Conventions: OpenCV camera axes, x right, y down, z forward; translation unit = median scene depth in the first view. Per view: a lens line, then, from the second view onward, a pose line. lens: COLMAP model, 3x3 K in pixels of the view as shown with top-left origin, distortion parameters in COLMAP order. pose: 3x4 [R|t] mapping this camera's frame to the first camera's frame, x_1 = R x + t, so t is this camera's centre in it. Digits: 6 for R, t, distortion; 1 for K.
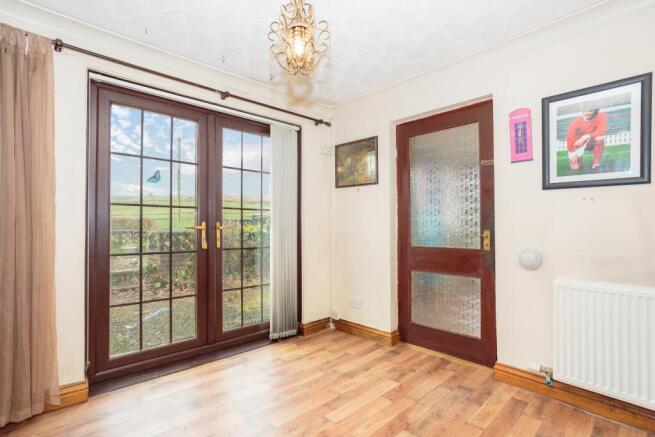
lens RADIAL K [[317.8, 0, 325.1], [0, 317.8, 219.5], [0, 0, 1]] dist [-0.047233, 0.031489]
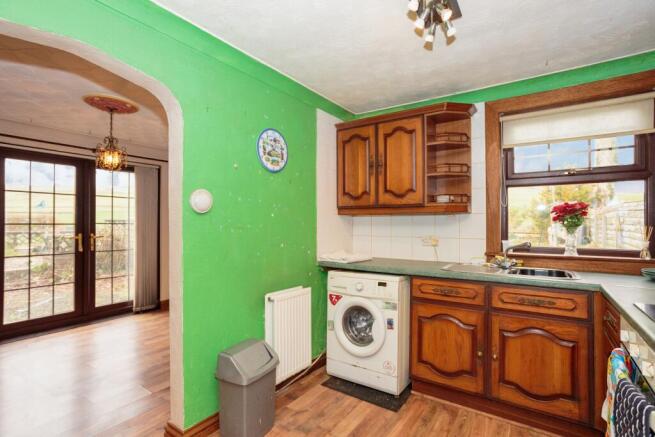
lens RADIAL K [[317.8, 0, 325.1], [0, 317.8, 219.5], [0, 0, 1]] dist [-0.047233, 0.031489]
pose [[0.979970, 0.007062, 0.199020, 0.466574], [-0.010357, 0.999826, 0.015520, -0.096528], [-0.198876, -0.017271, 0.979873, -0.696753]]
